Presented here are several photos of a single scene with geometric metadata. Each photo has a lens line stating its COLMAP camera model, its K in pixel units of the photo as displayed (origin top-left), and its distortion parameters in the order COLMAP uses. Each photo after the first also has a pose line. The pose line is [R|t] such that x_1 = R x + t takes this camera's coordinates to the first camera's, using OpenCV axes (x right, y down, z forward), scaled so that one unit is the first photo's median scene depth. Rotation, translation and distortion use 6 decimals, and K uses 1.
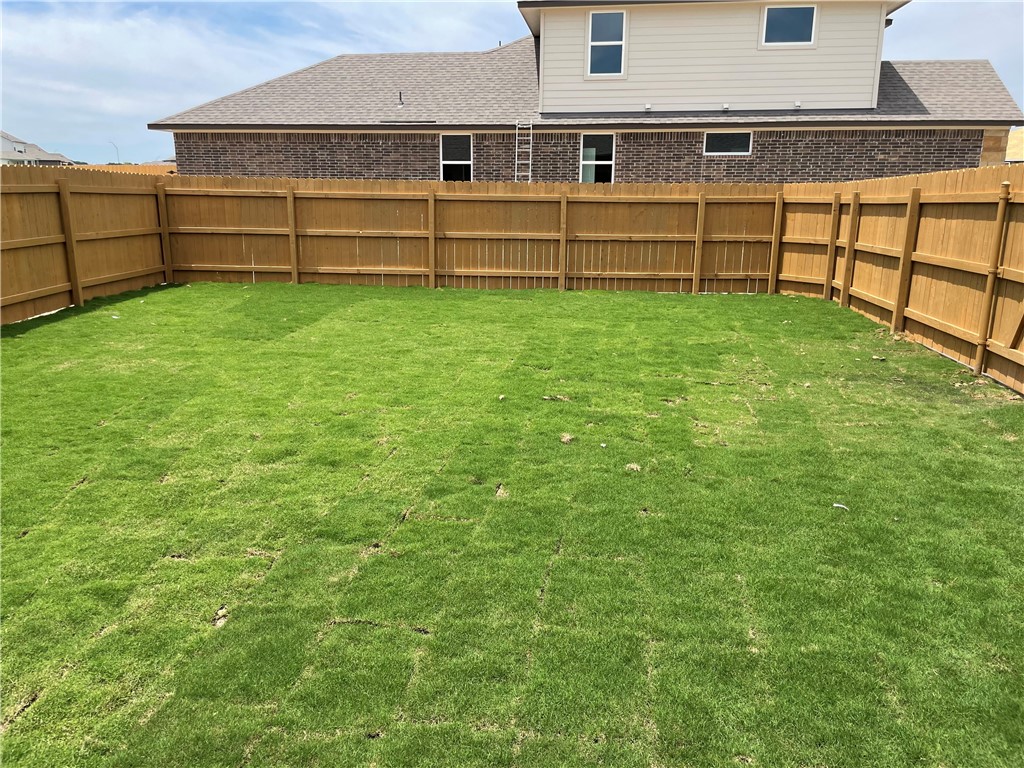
lens RADIAL K [[745.2, 0, 489.3], [0, 745.2, 380.9], [0, 0, 1]] dist [0.080695, -0.119446]
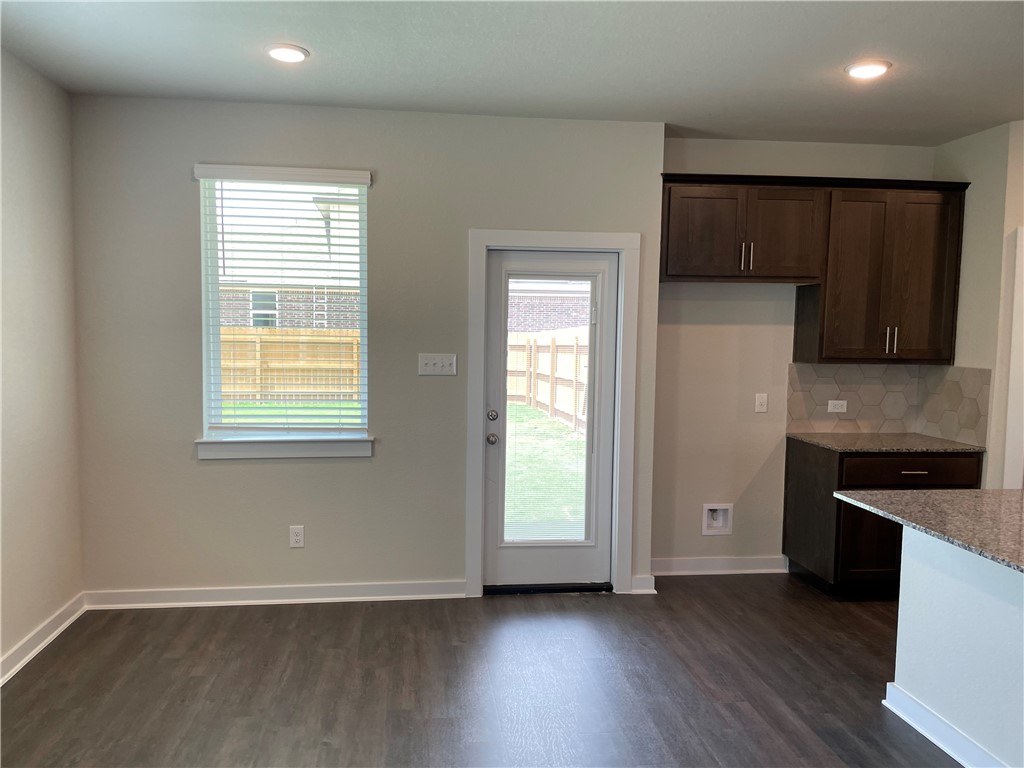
lens RADIAL K [[745.2, 0, 489.3], [0, 745.2, 380.9], [0, 0, 1]] dist [0.080695, -0.119446]
pose [[0.960541, -0.013413, 0.277815, -0.052562], [0.064089, 0.982632, -0.174145, 0.098202], [-0.270654, 0.185078, 0.944718, -0.413386]]
